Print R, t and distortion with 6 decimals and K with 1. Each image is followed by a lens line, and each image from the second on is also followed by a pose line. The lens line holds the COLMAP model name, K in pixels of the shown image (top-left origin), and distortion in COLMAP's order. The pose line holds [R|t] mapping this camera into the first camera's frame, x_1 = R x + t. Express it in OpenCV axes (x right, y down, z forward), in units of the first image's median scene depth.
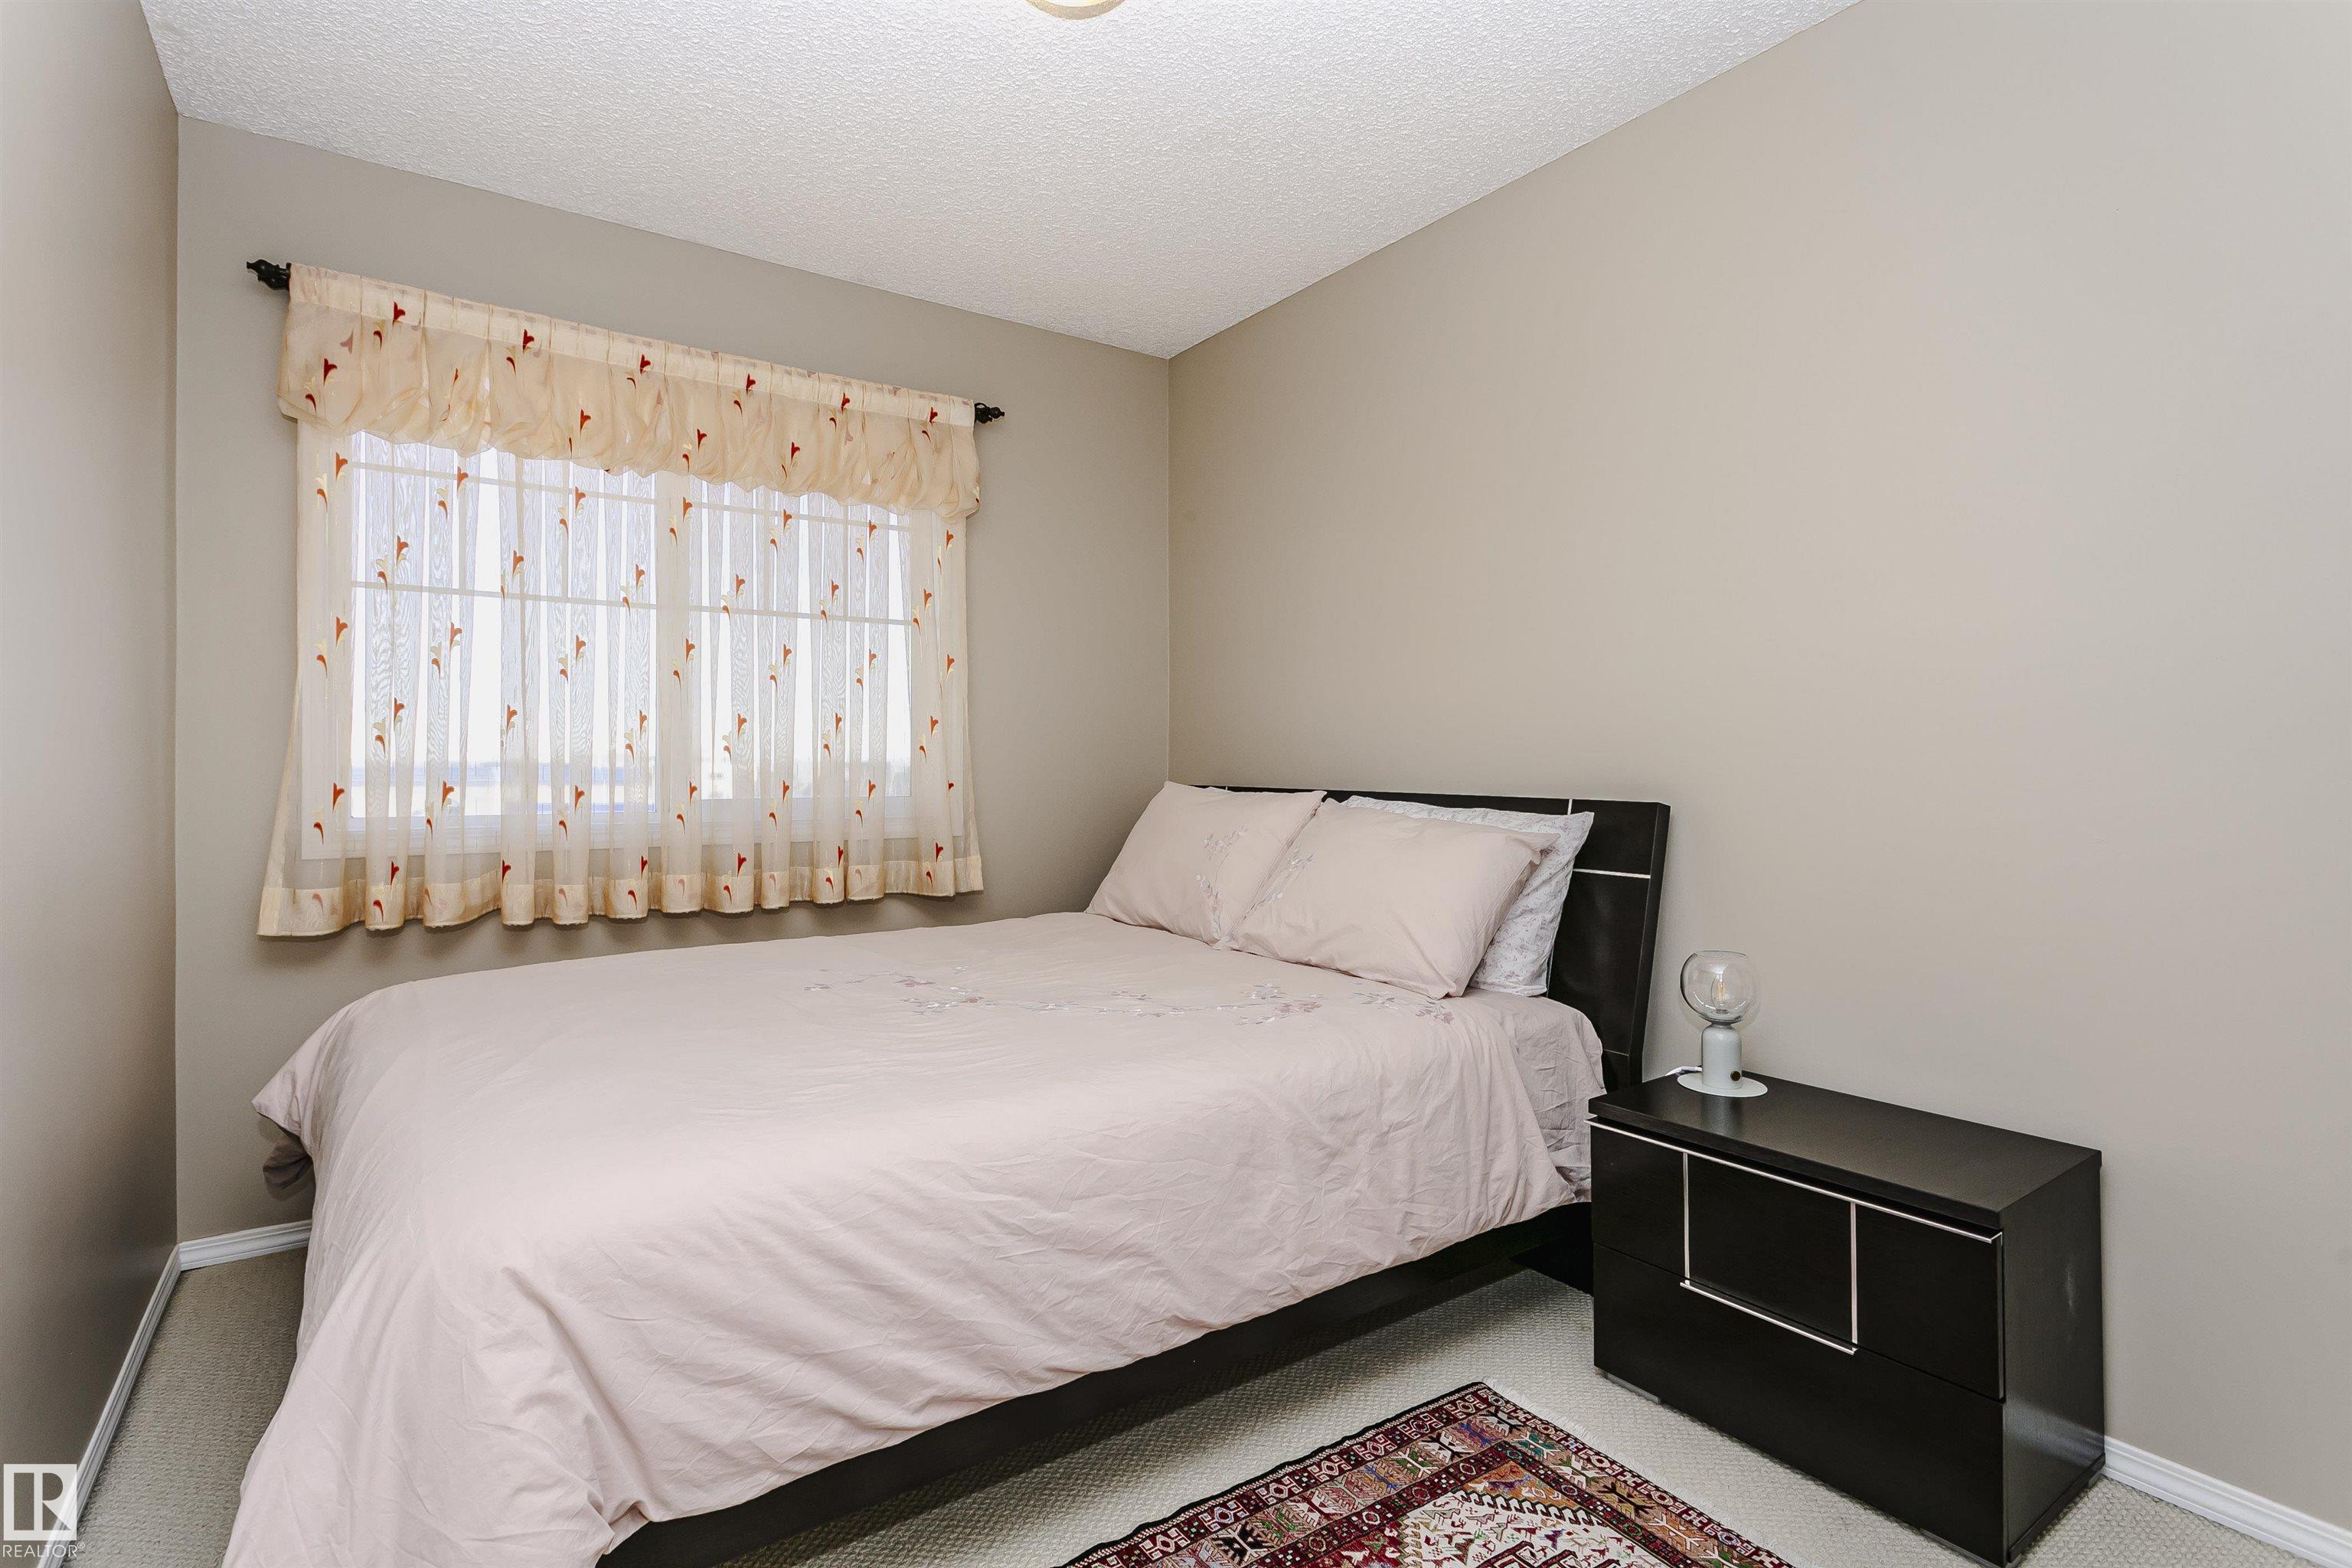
lens RADIAL K [[1119.4, 0, 1176.9], [0, 1119.4, 774.8], [0, 0, 1]] dist [-0.012322, 0.000601]
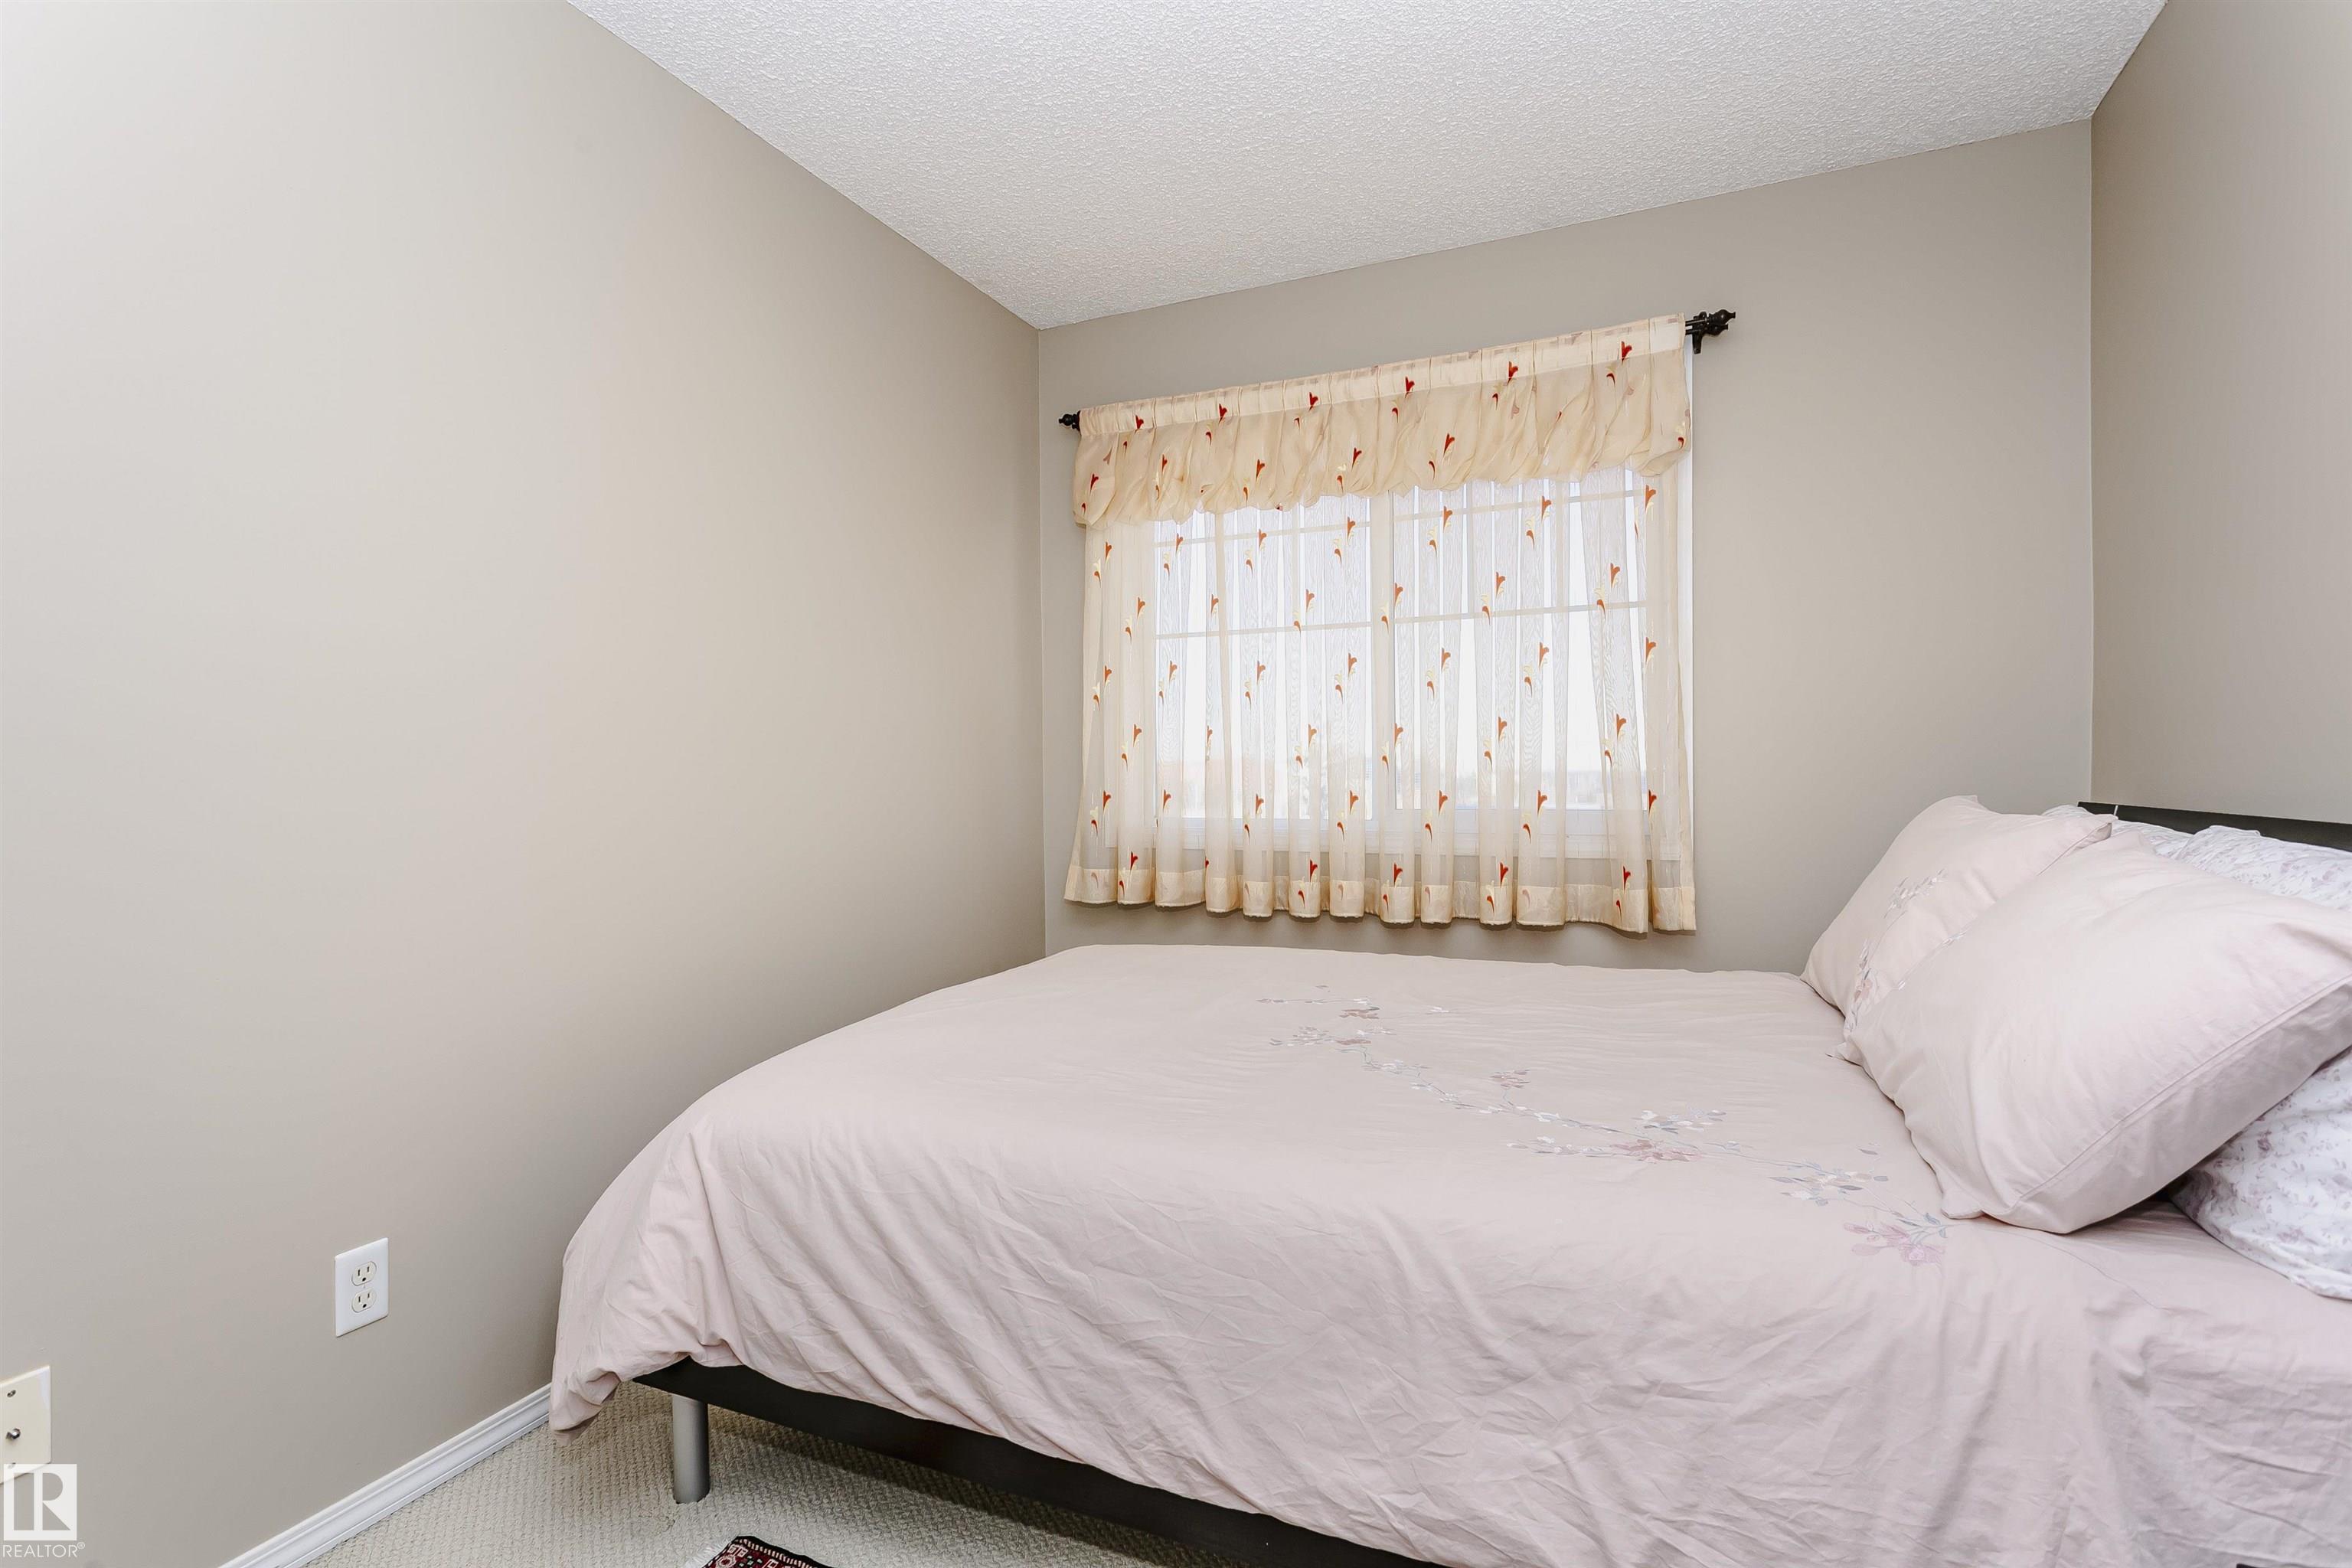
lens RADIAL K [[1135.7, 0, 1164.1], [0, 1135.7, 788.6], [0, 0, 1]] dist [-0.000738, 0.000509]
pose [[0.507495, 0.004387, -0.861644, 0.426945], [0.002139, 0.999978, 0.006351, -0.003657], [0.861652, -0.005066, 0.507474, 0.350155]]
